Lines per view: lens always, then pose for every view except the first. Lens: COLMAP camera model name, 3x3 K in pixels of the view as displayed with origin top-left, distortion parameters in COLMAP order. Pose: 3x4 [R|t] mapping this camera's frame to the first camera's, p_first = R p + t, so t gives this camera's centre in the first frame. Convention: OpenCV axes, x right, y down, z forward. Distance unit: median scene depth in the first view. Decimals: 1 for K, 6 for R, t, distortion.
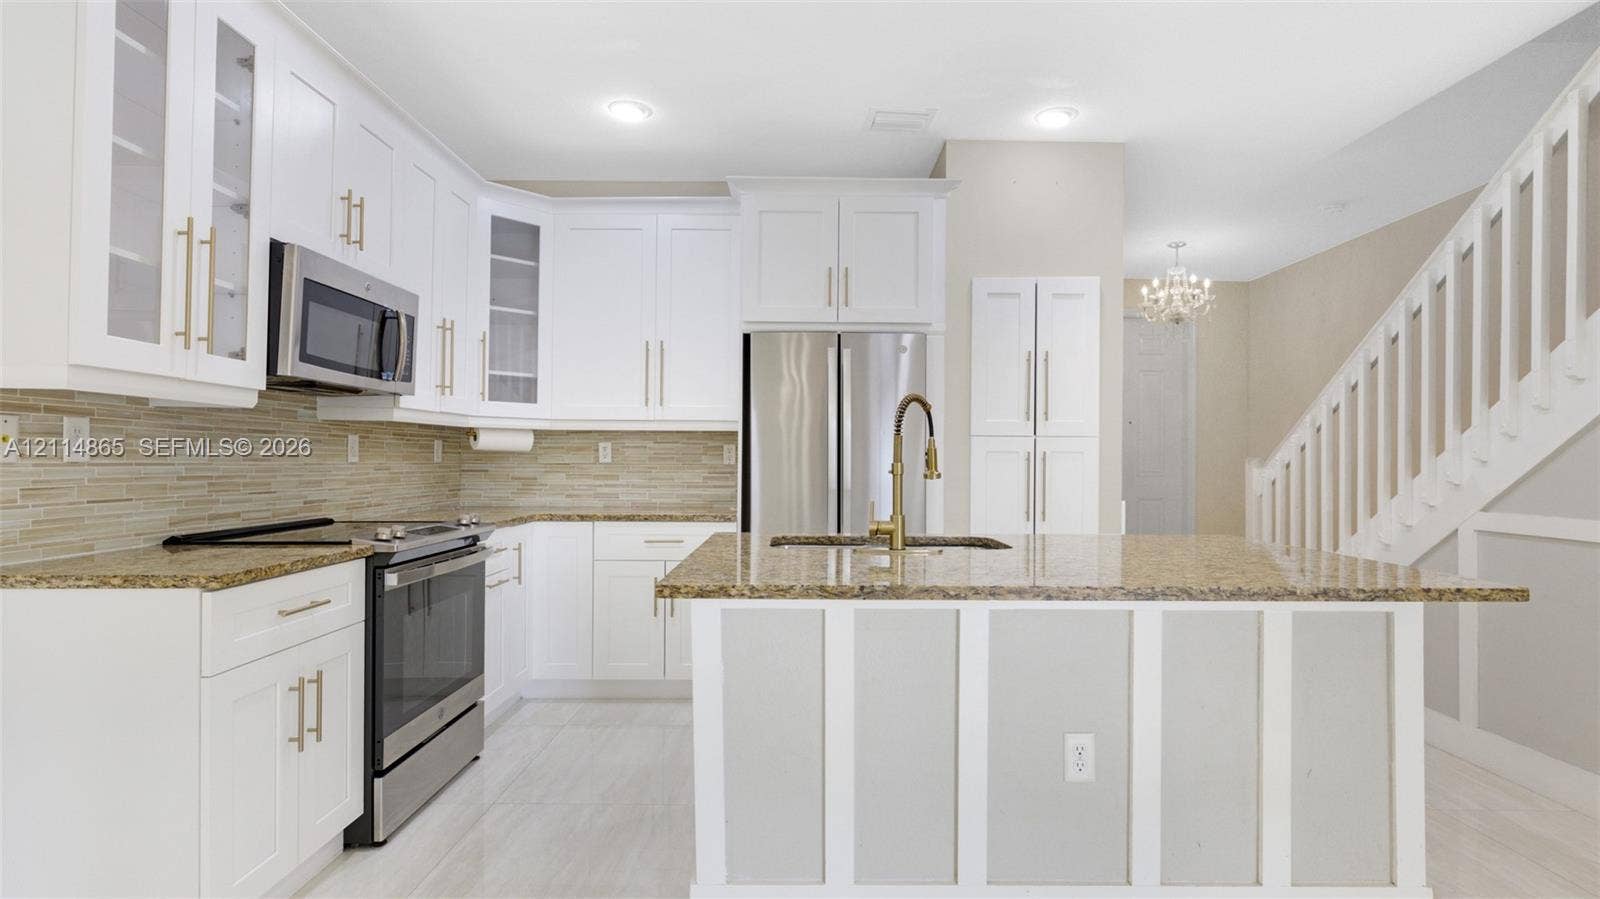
lens RADIAL K [[802.3, 0, 801.0], [0, 802.3, 461.5], [0, 0, 1]] dist [0.004963, 0.000284]
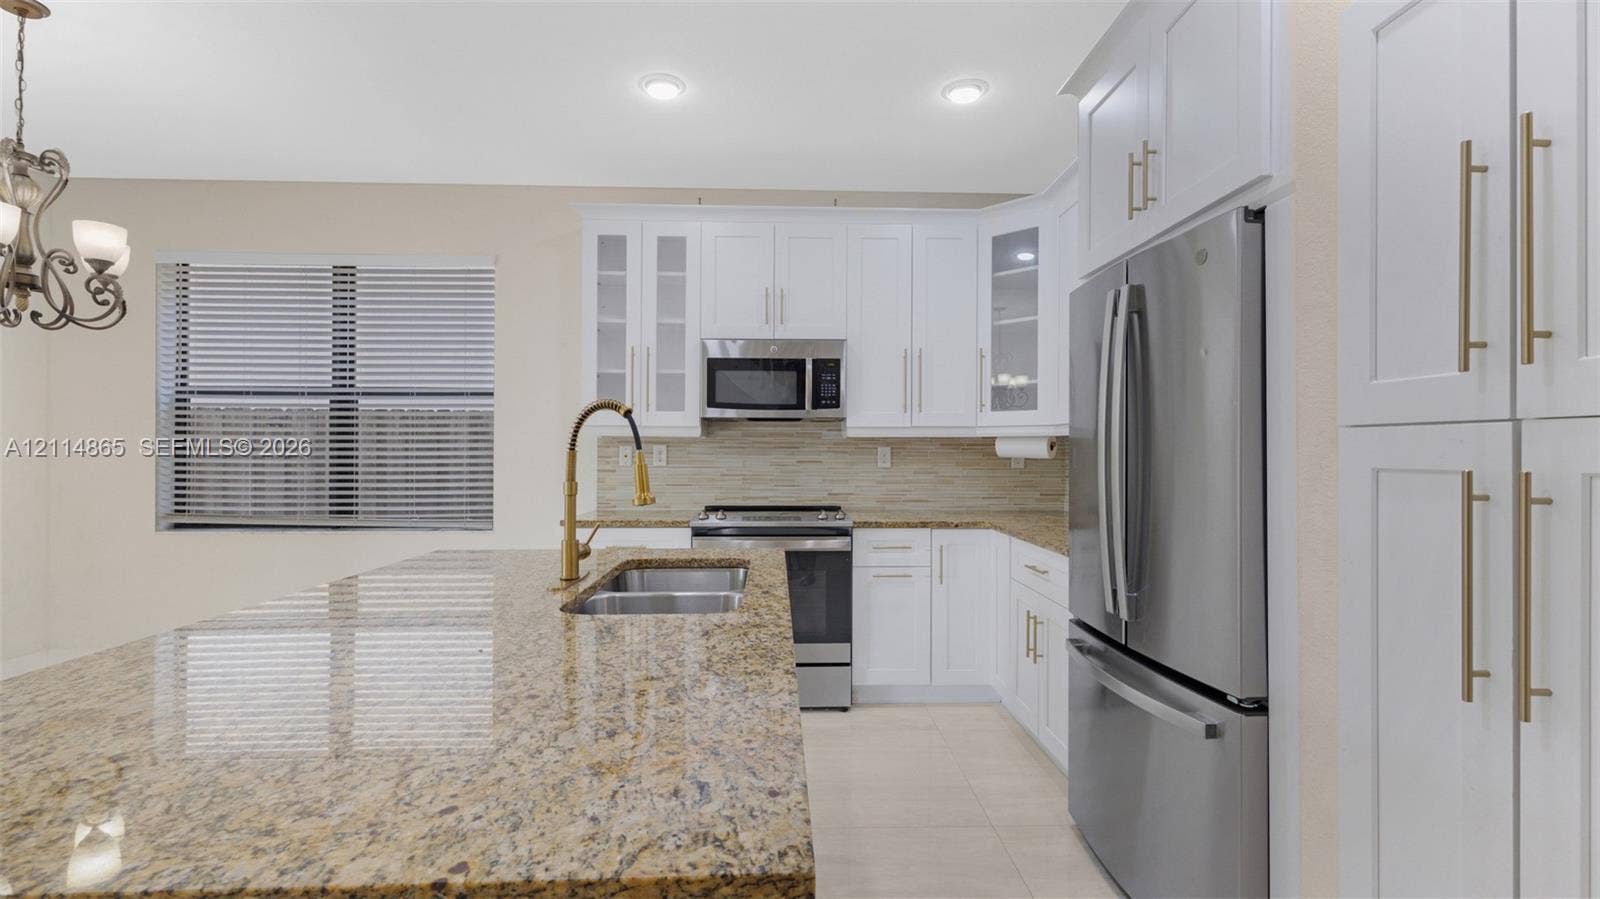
lens RADIAL K [[693.0, 0, 798.0], [0, 693.0, 442.4], [0, 0, 1]] dist [-0.010586, 0.001855]
pose [[0.047919, -0.017954, -0.998690, 0.744479], [-0.004029, 0.999827, -0.018167, -0.023700], [0.998843, 0.004894, 0.047839, 0.999414]]
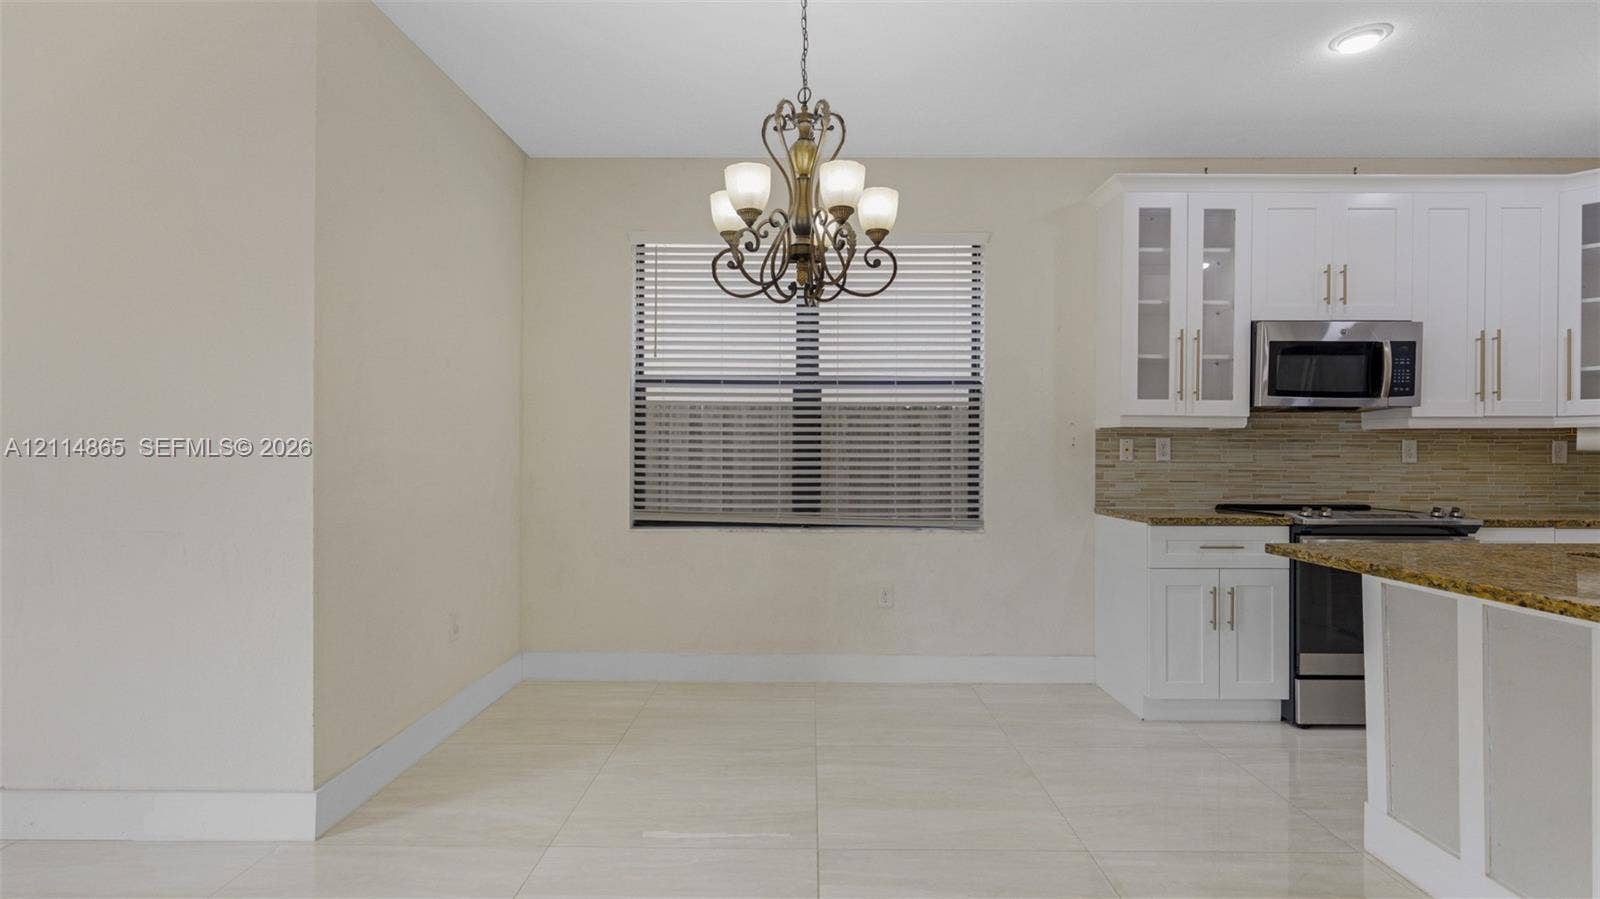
lens RADIAL K [[769.2, 0, 797.3], [0, 769.2, 448.5], [0, 0, 1]] dist [-0.001676, 0.001877]
pose [[0.001636, -0.013401, -0.999909, 0.759681], [-0.005690, 0.999894, -0.013410, 0.001106], [0.999982, 0.005712, 0.001560, 0.083584]]
